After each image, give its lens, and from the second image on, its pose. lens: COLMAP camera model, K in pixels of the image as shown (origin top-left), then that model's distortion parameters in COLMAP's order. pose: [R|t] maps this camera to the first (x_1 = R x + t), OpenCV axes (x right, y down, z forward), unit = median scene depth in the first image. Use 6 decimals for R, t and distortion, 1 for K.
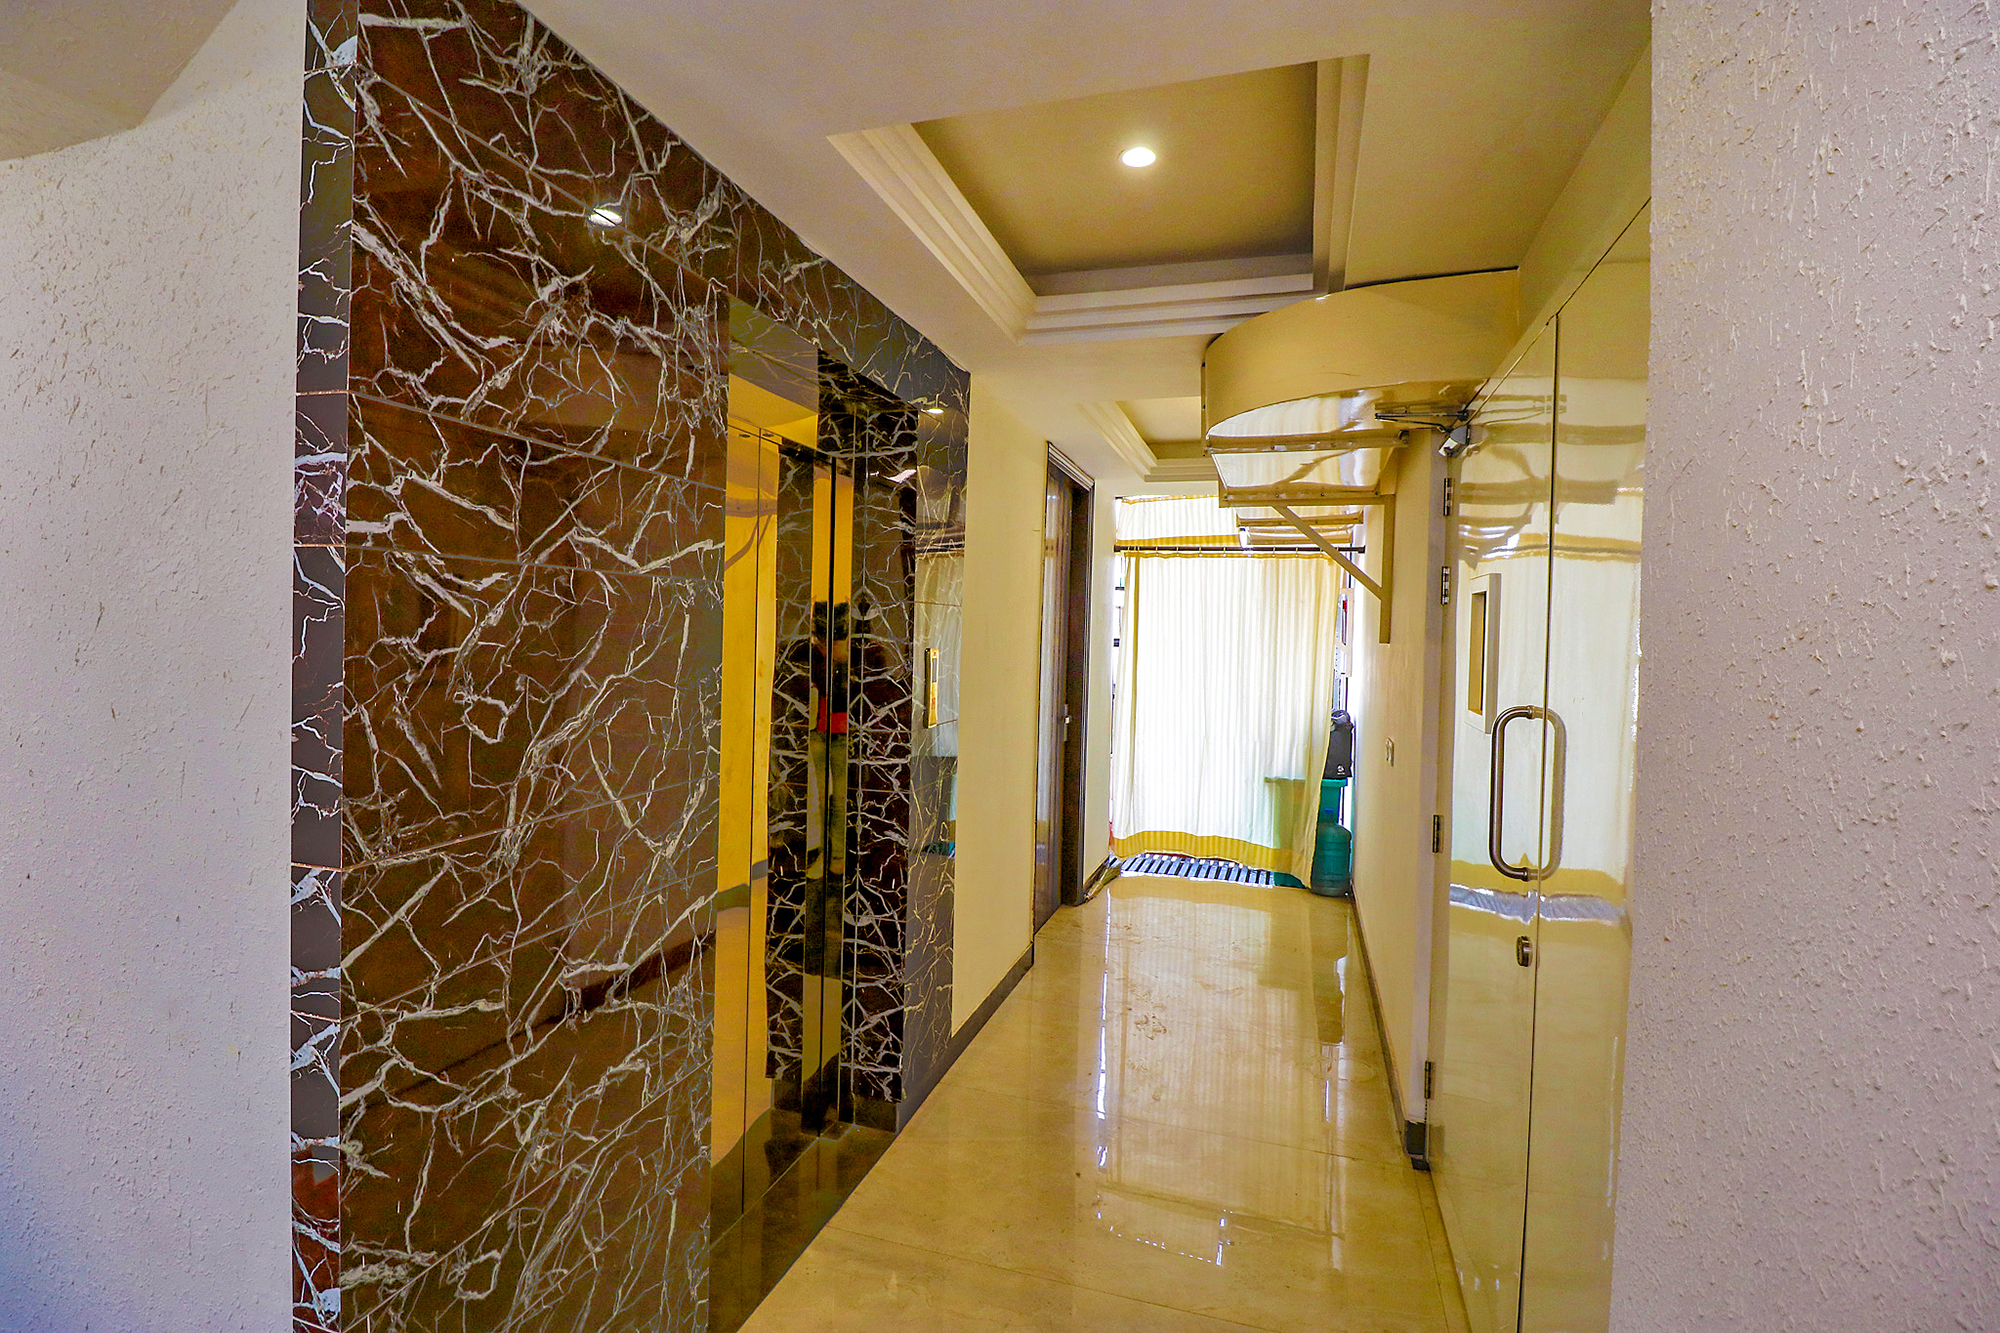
lens RADIAL K [[928.8, 0, 1003.5], [0, 928.8, 645.4], [0, 0, 1]] dist [-0.002015, -0.000820]
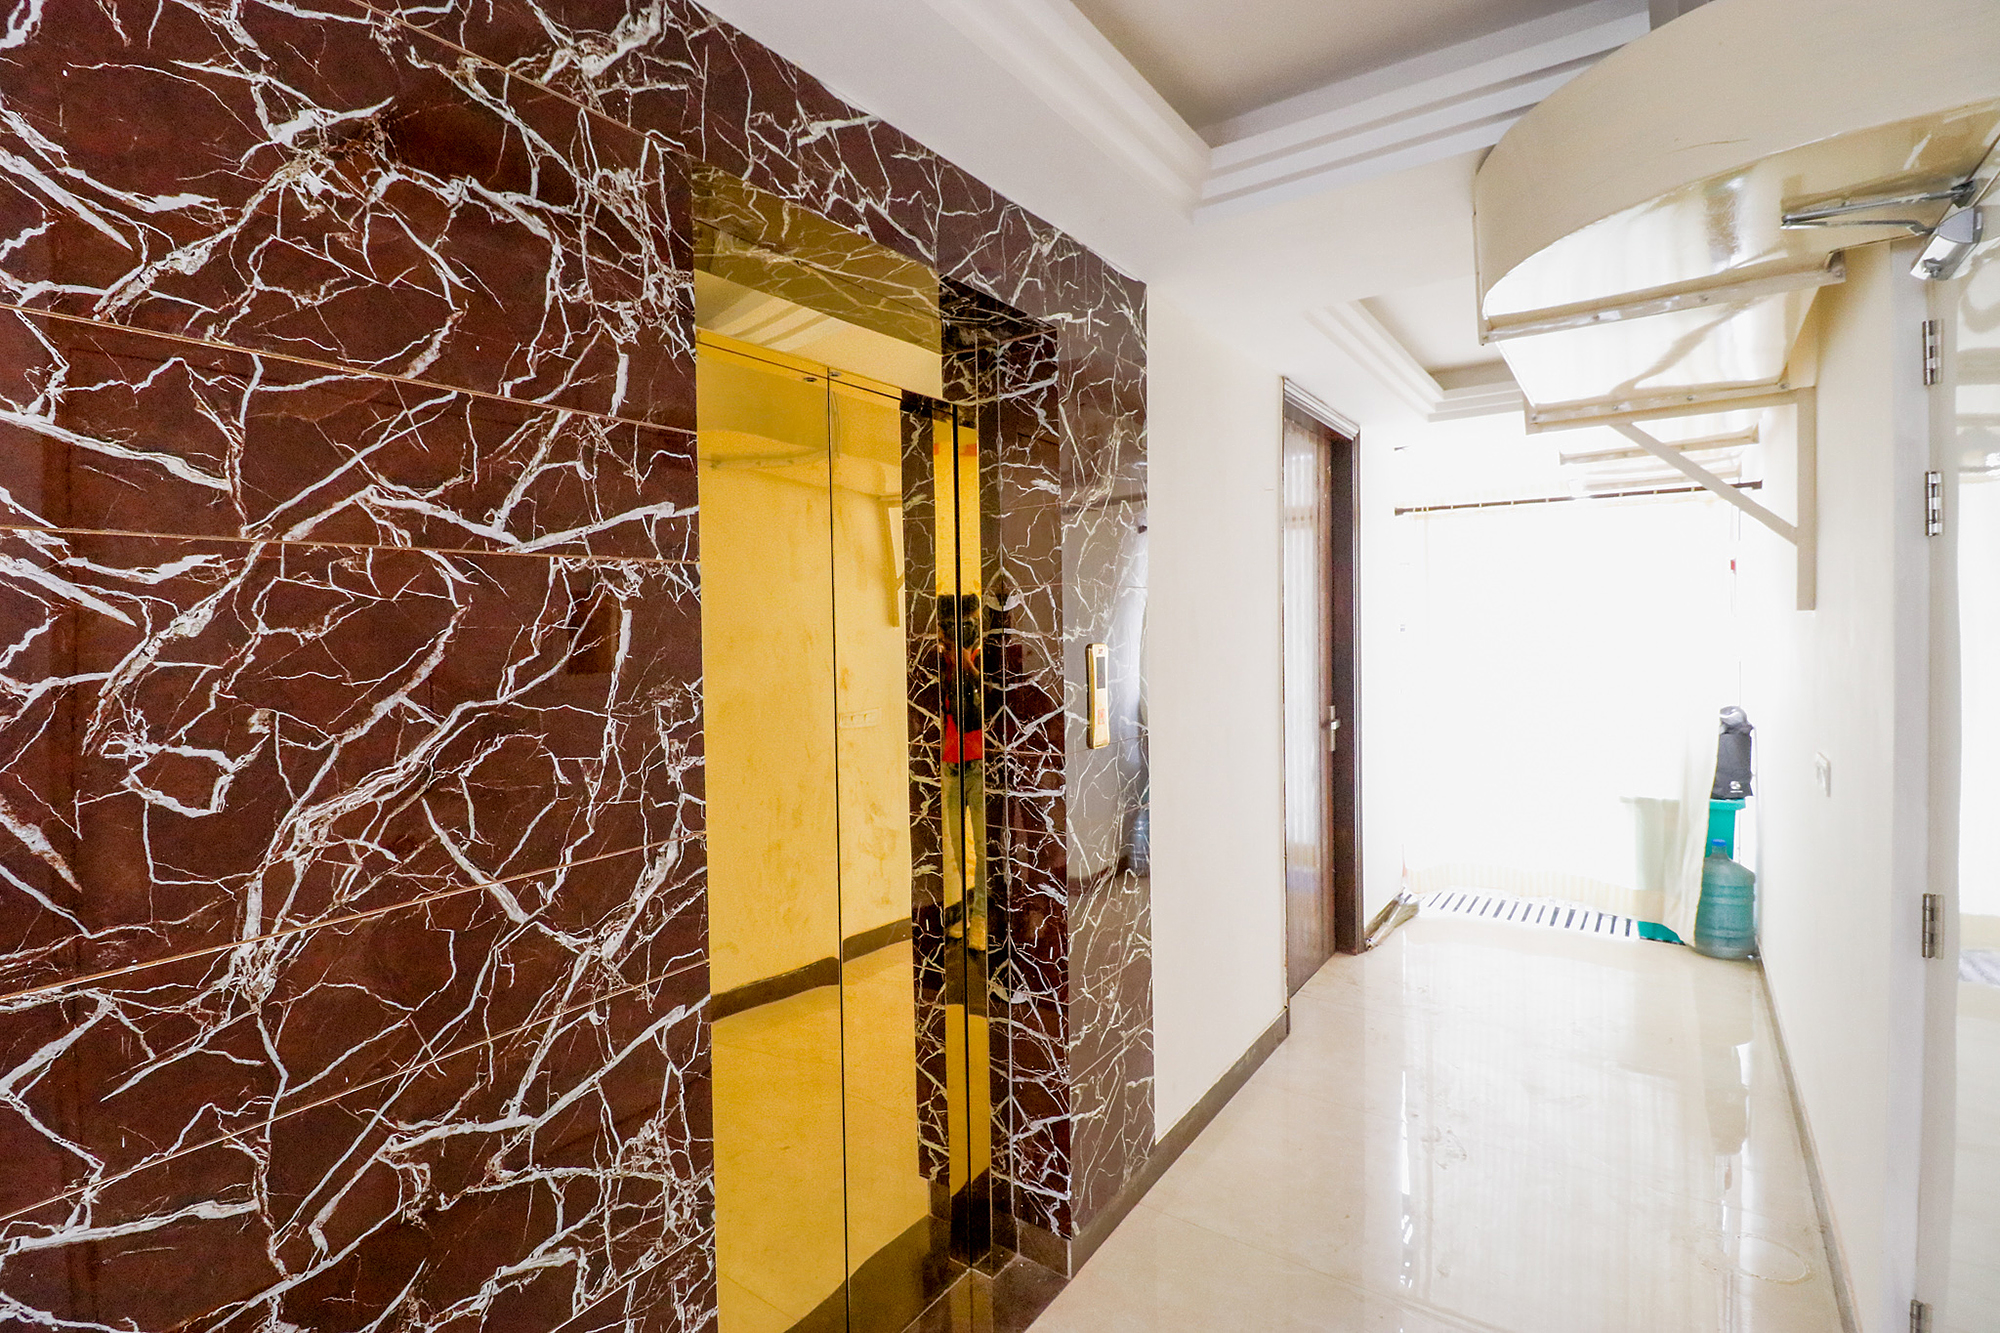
lens RADIAL K [[932.5, 0, 1008.8], [0, 932.5, 646.0], [0, 0, 1]] dist [0.001813, -0.013339]
pose [[0.951548, -0.036270, -0.305352, 0.159708], [0.037482, 0.999296, -0.001895, 0.006581], [0.305206, -0.009642, 0.952238, 0.449940]]
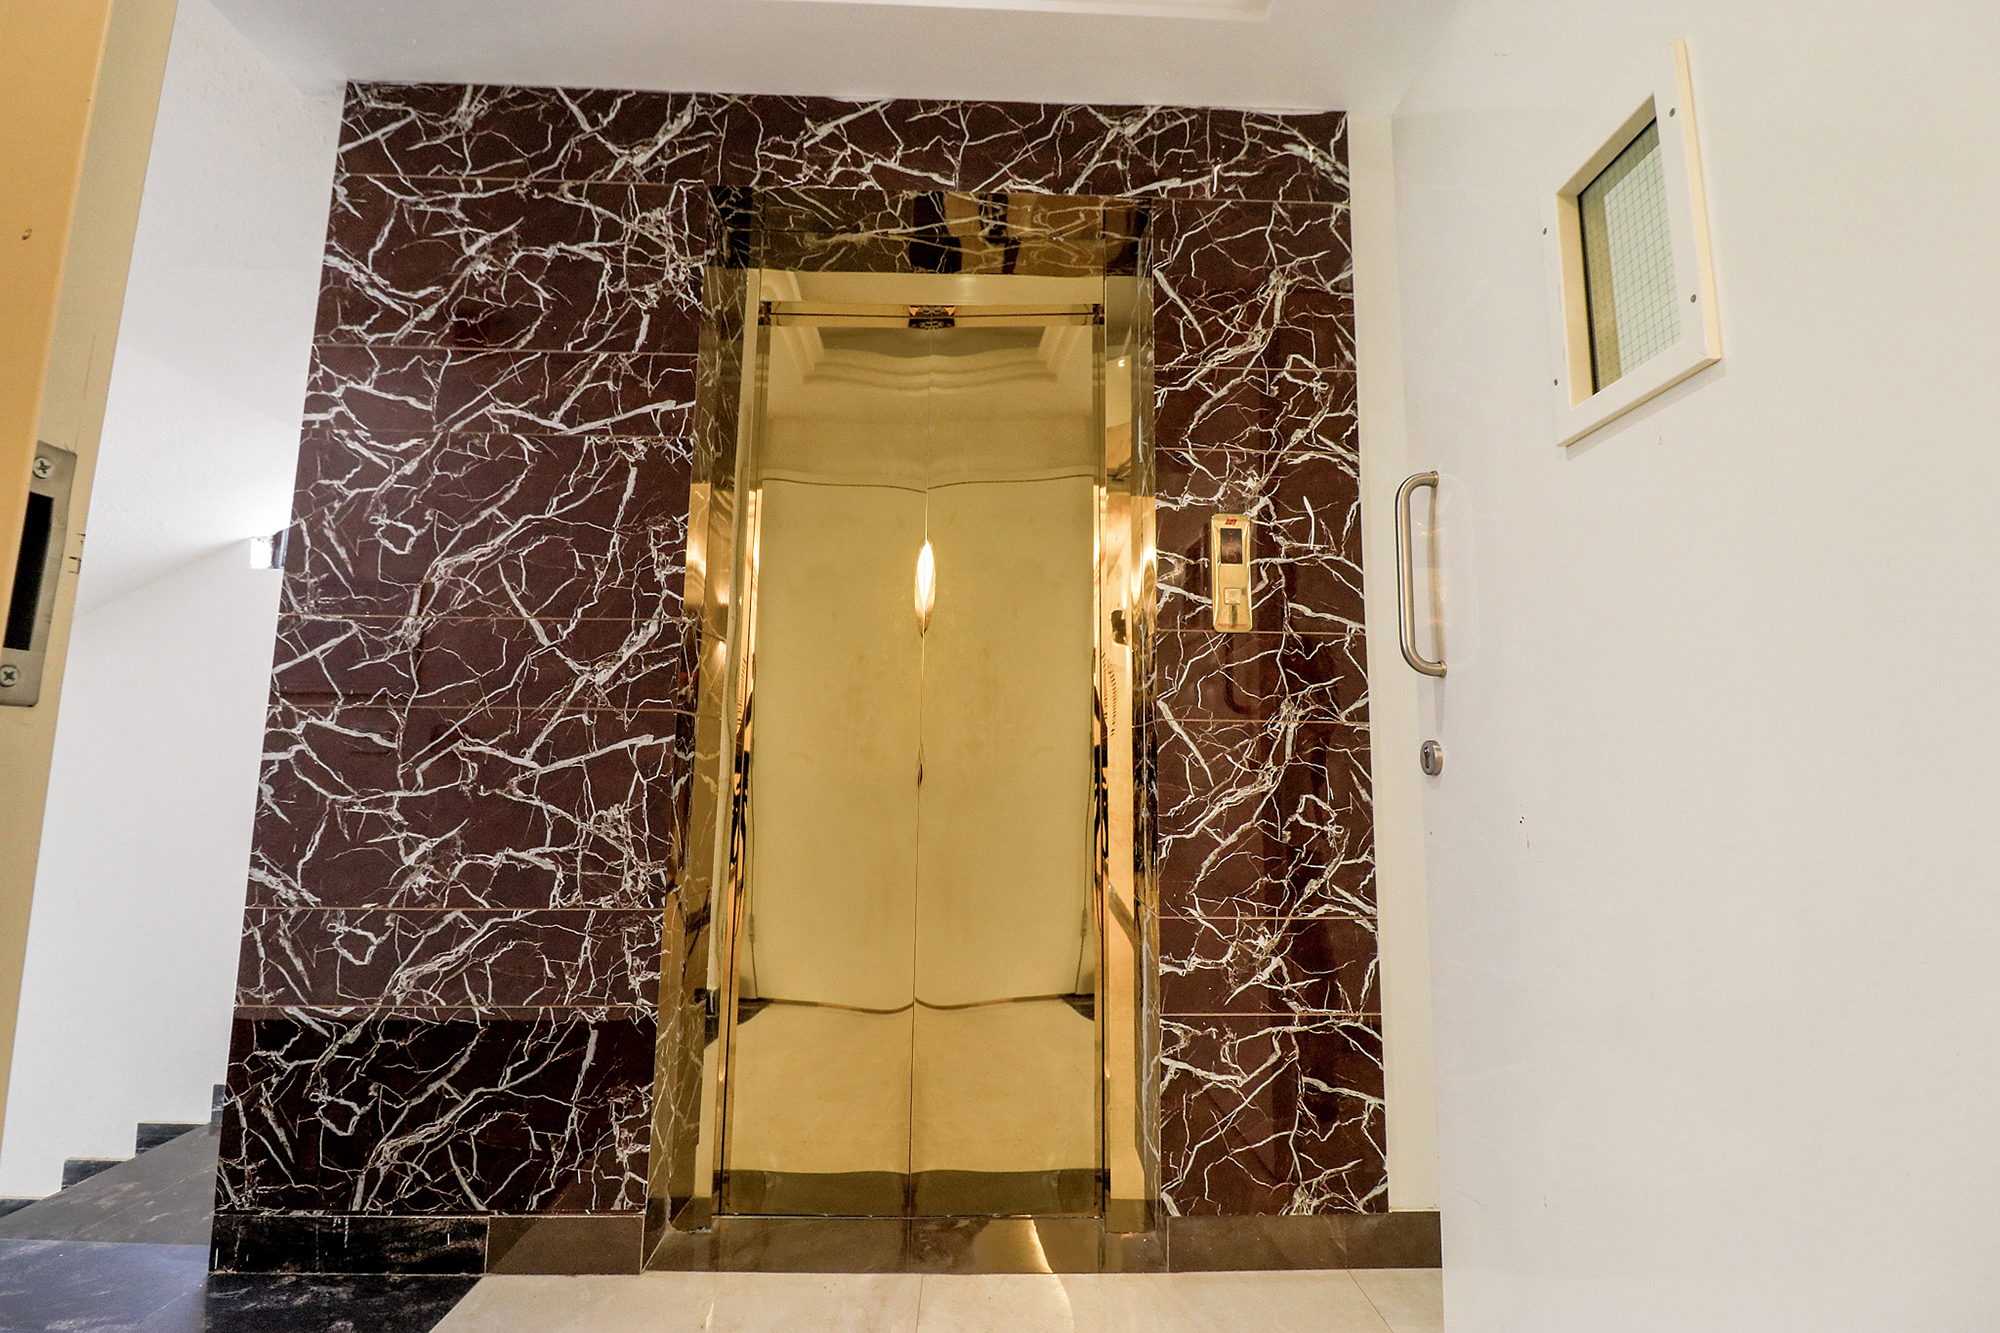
lens RADIAL K [[936.8, 0, 1007.3], [0, 936.8, 644.2], [0, 0, 1]] dist [0.001366, -0.012733]
pose [[0.331754, -0.155373, -0.930483, 0.870005], [-0.015820, 0.985289, -0.170165, 0.382680], [0.943233, 0.071173, 0.324415, 1.156184]]
